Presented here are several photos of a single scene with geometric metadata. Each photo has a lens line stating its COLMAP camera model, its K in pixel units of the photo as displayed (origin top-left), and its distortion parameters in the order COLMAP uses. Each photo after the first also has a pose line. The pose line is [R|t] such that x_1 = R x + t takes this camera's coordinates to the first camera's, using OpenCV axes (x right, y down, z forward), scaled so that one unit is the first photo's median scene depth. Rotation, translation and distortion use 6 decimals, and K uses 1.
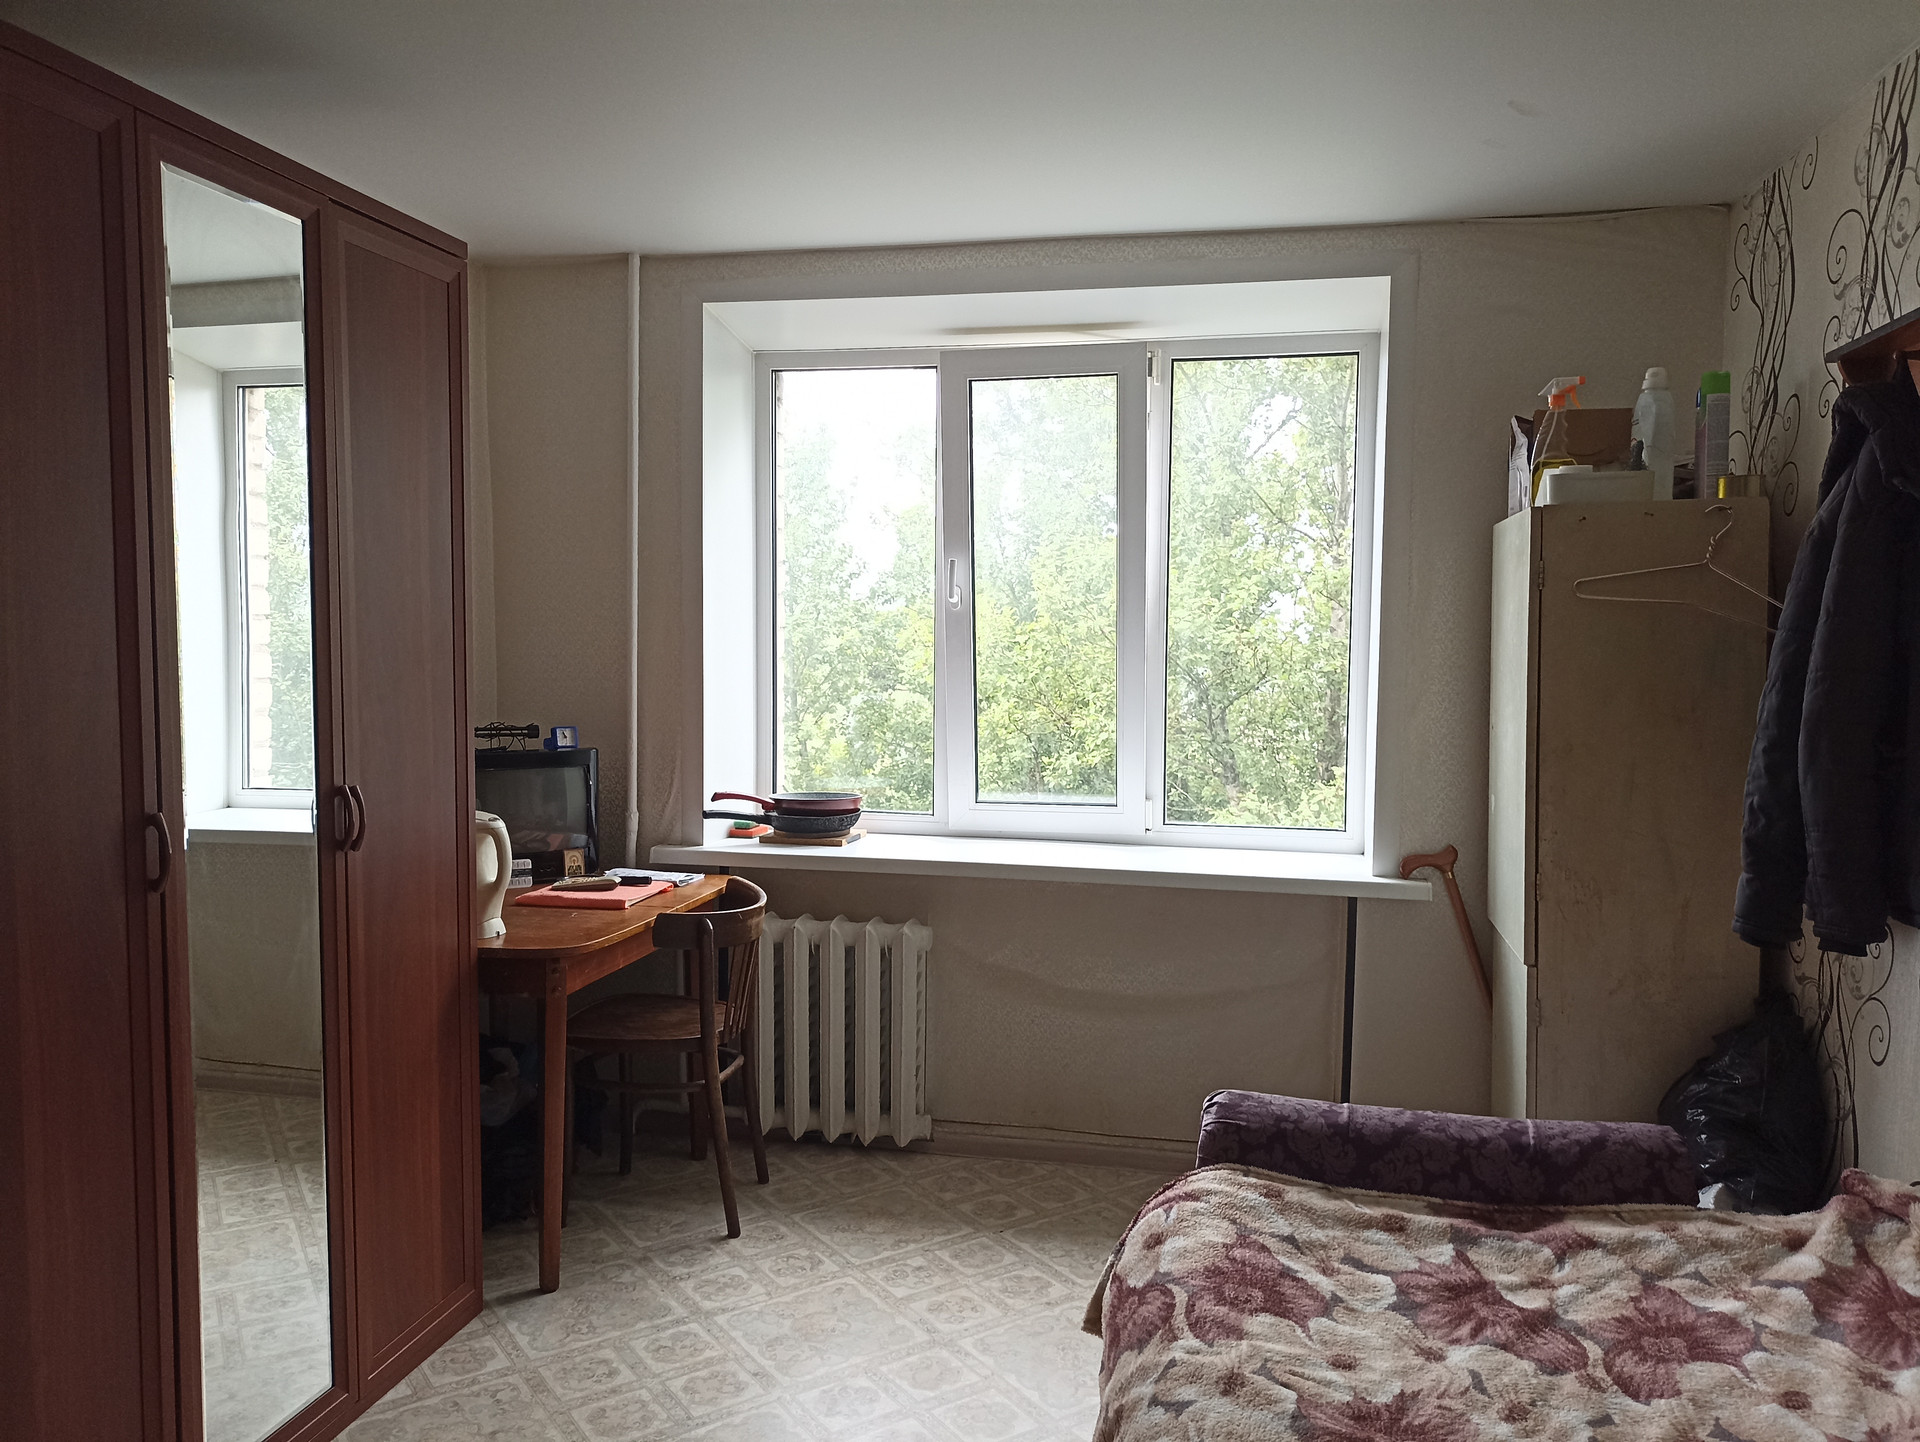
lens RADIAL K [[1390.2, 0, 958.2], [0, 1390.2, 723.5], [0, 0, 1]] dist [0.029925, -0.025541]
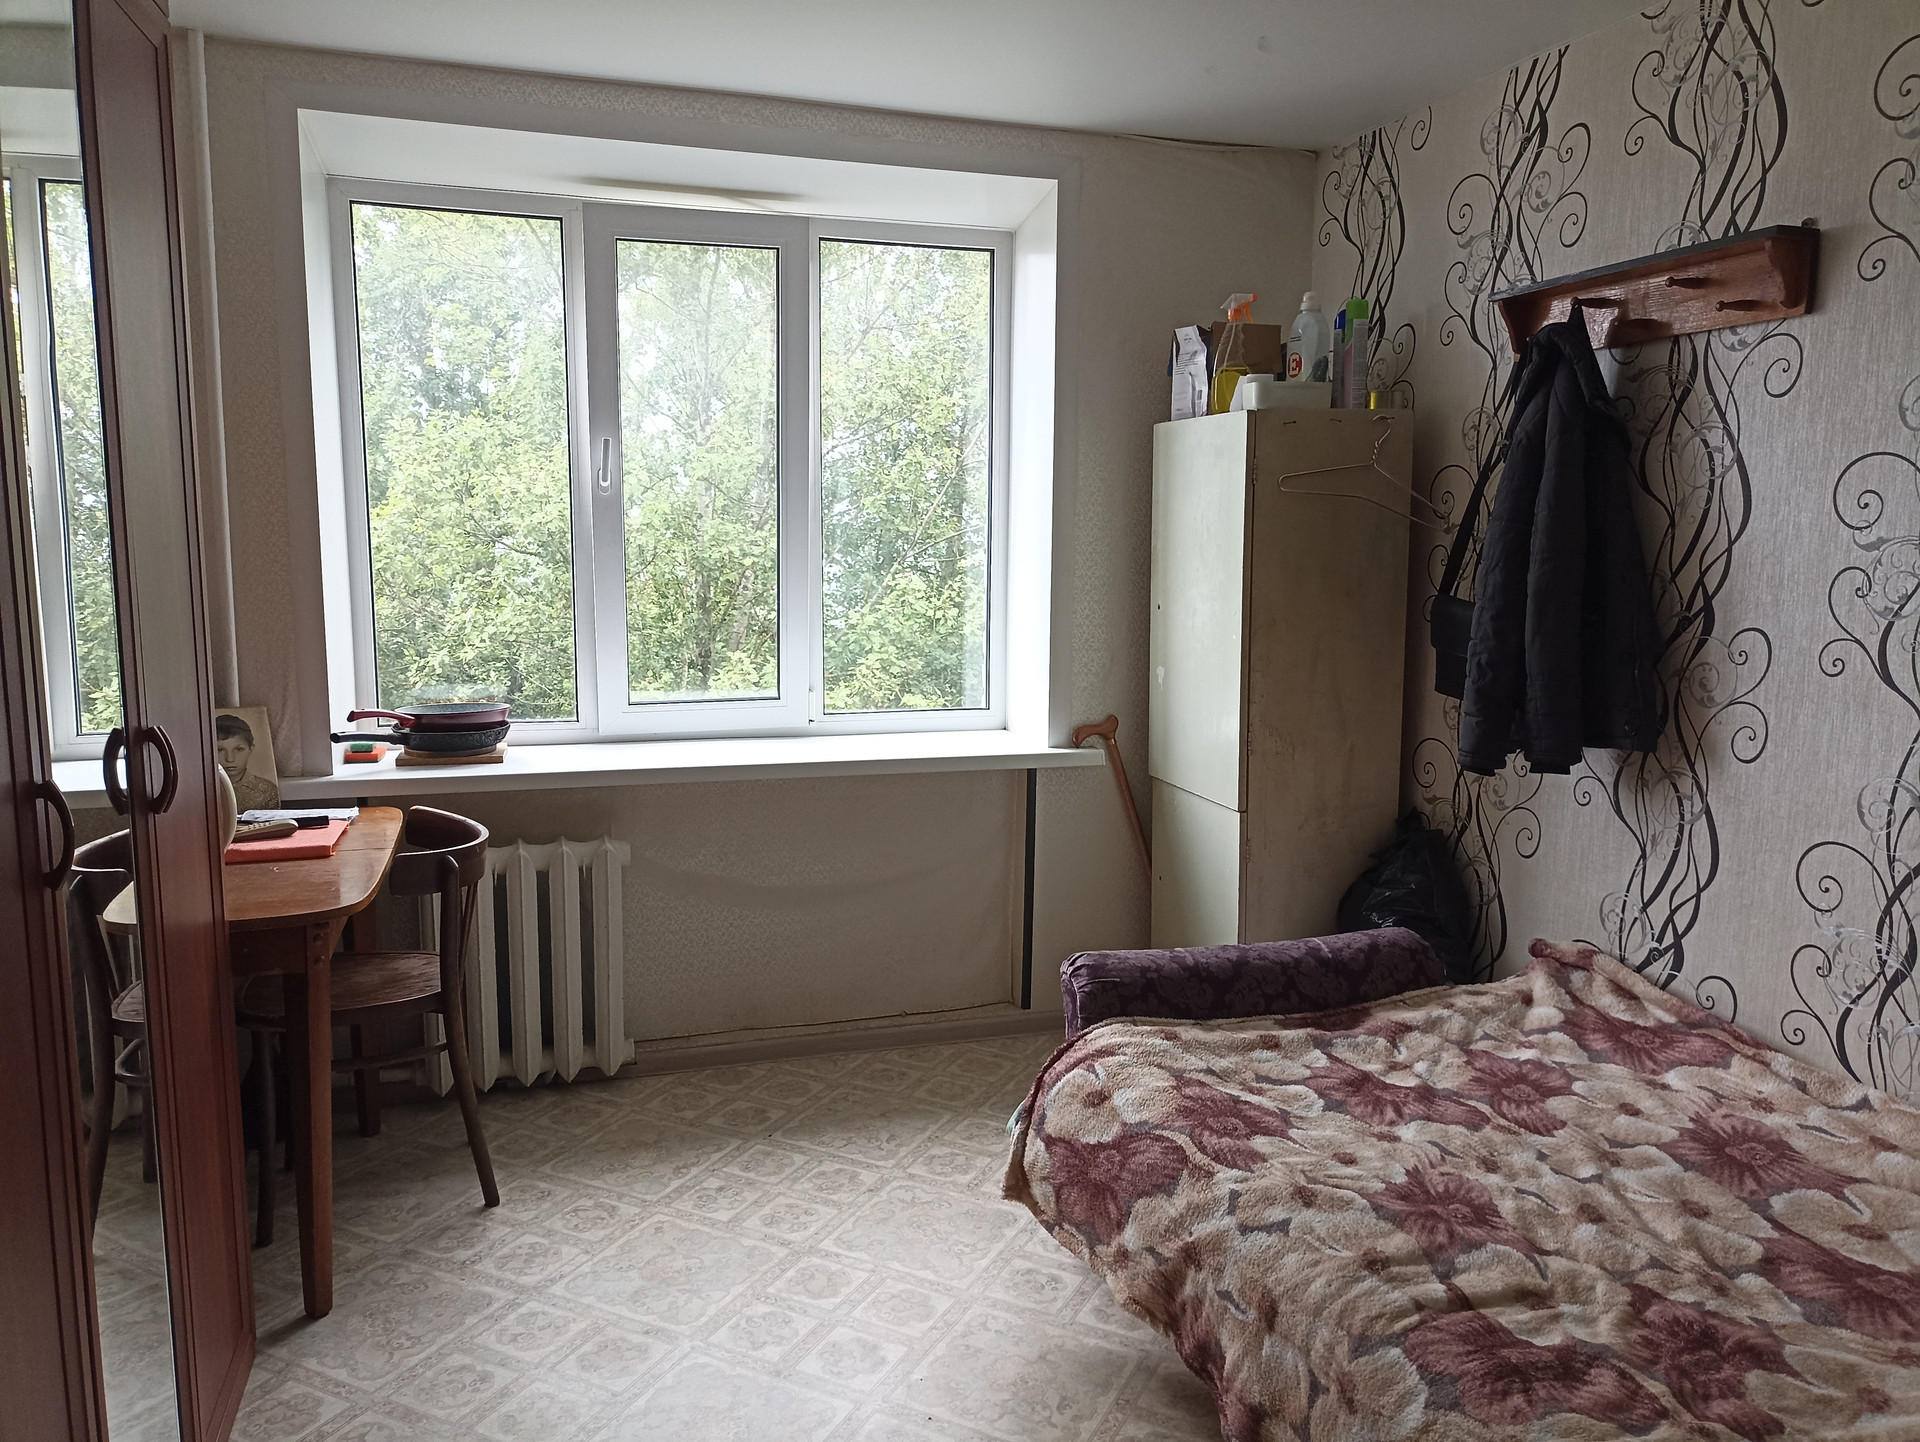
lens RADIAL K [[1390.2, 0, 958.2], [0, 1390.2, 723.5], [0, 0, 1]] dist [0.029925, -0.025541]
pose [[0.874410, -0.068751, 0.480292, -0.411807], [0.029793, 0.995650, 0.088281, -0.010333], [-0.484272, -0.062884, 0.872655, 0.131264]]
